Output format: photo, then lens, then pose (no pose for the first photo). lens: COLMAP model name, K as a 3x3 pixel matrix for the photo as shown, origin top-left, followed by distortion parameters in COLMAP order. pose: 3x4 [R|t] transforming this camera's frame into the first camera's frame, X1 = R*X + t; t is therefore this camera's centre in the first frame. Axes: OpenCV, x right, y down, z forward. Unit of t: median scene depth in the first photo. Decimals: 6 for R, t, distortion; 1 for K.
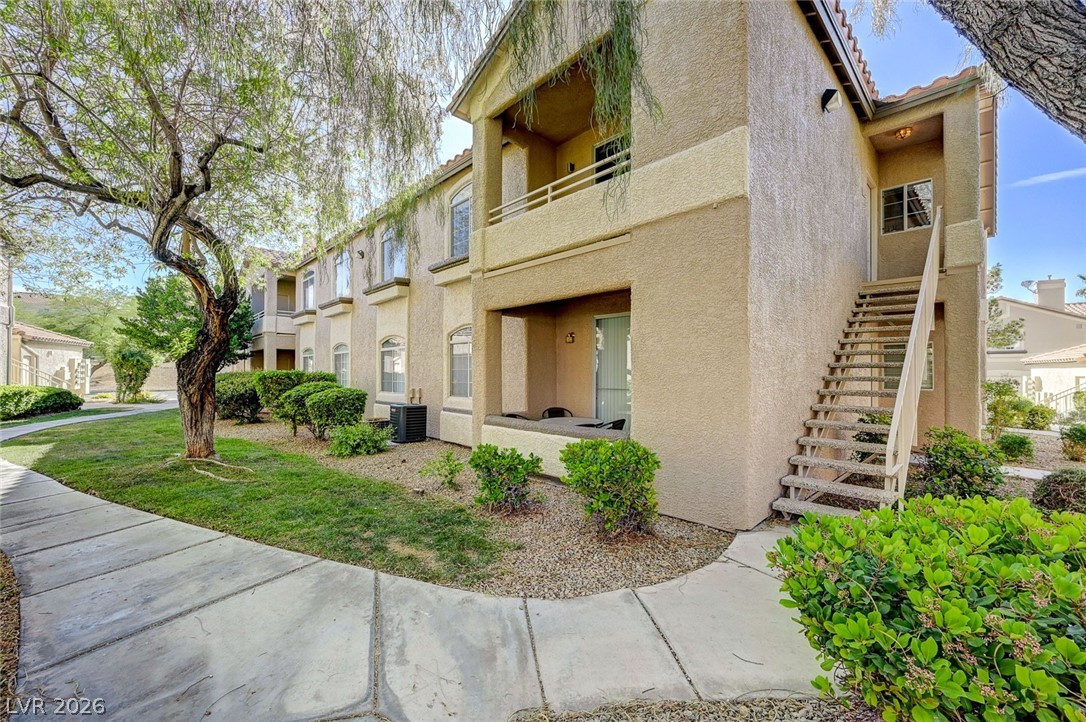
lens RADIAL K [[432.6, 0, 541.9], [0, 432.6, 367.3], [0, 0, 1]] dist [-0.001355, 0.000065]
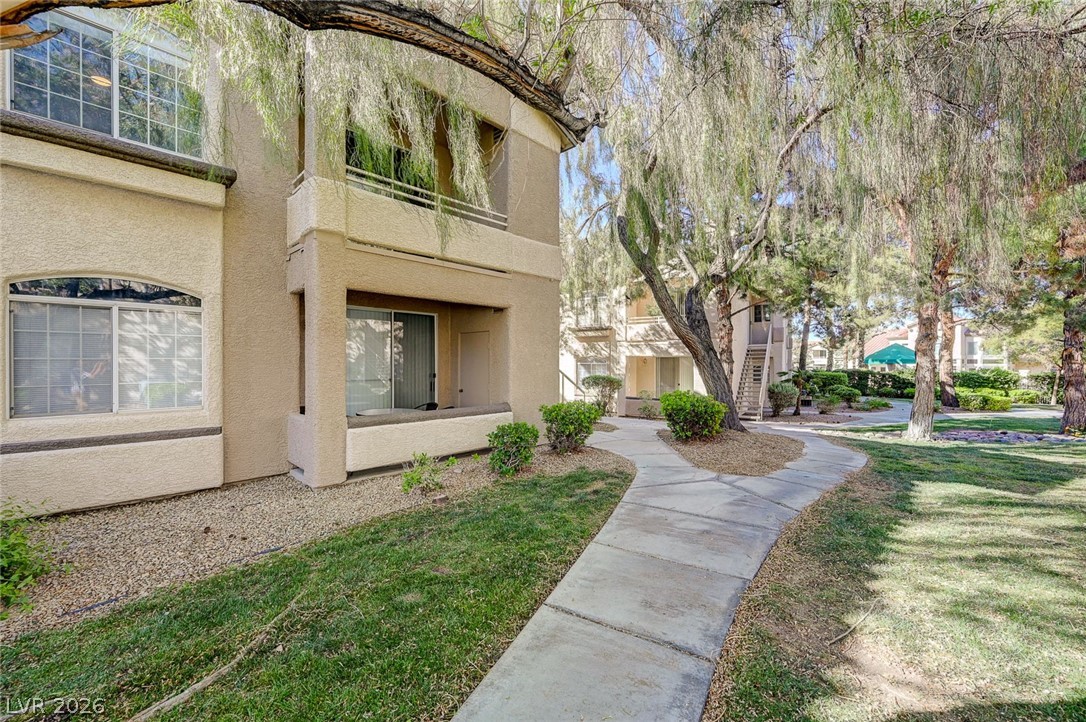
lens RADIAL K [[432.6, 0, 542.1], [0, 432.6, 361.6], [0, 0, 1]] dist [-0.001355, 0.000065]
pose [[-0.022348, -0.002126, 0.999748, -1.849170], [-0.015363, 0.999880, 0.001783, -0.004015], [-0.999632, -0.015319, -0.022378, 1.263351]]
